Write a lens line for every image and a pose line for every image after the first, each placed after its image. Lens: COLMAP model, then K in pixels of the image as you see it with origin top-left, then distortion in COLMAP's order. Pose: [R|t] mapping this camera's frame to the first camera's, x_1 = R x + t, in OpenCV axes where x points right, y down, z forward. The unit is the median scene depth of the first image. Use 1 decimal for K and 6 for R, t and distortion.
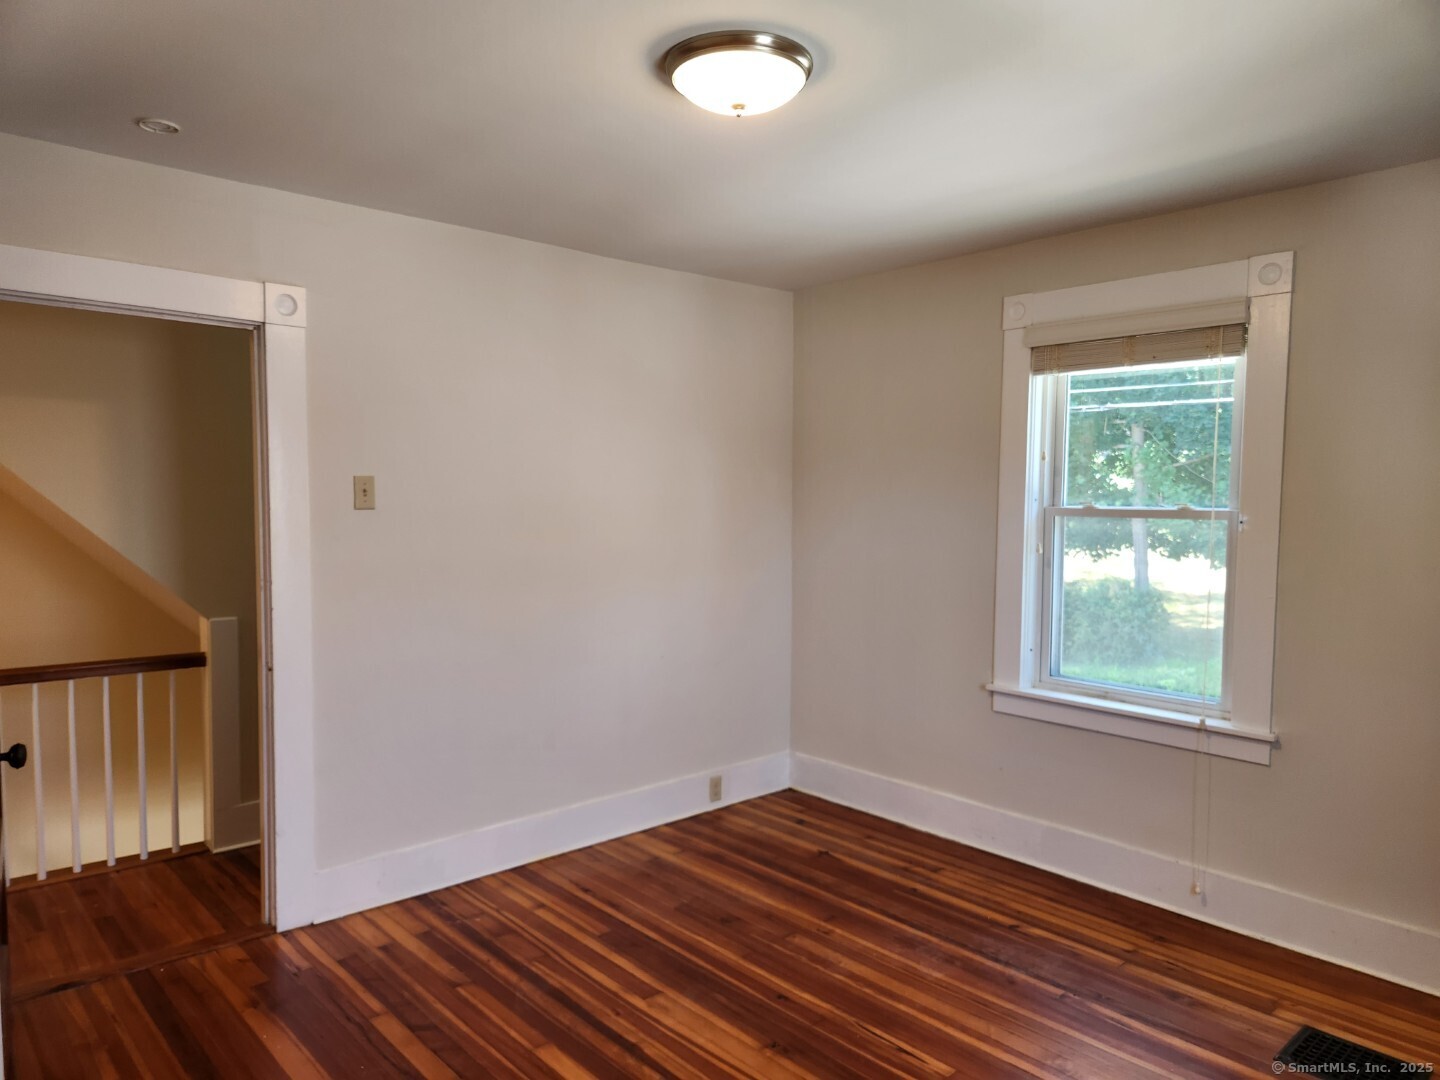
lens RADIAL K [[957.2, 0, 720.0], [0, 957.2, 540.0], [0, 0, 1]] dist [0.073018, -0.063716]
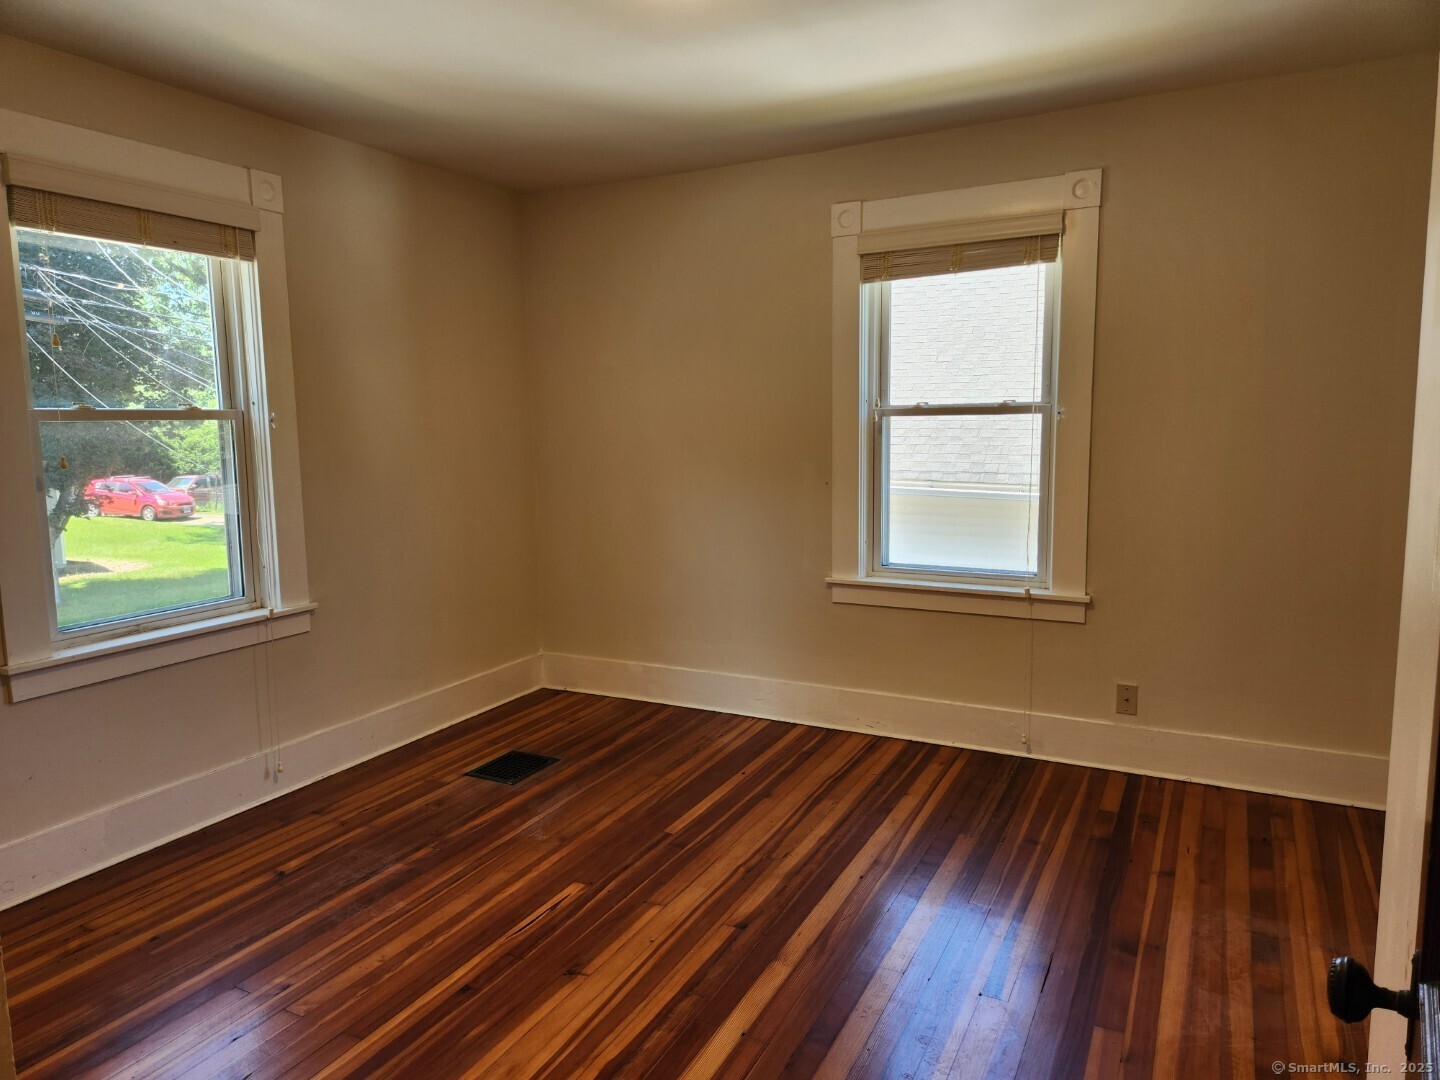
lens RADIAL K [[957.2, 0, 720.0], [0, 957.2, 540.0], [0, 0, 1]] dist [0.073018, -0.063716]
pose [[-0.353472, -0.122073, 0.927446, -0.665575], [0.050763, 0.987485, 0.149323, -0.023795], [-0.934067, 0.099862, -0.342851, 0.930724]]
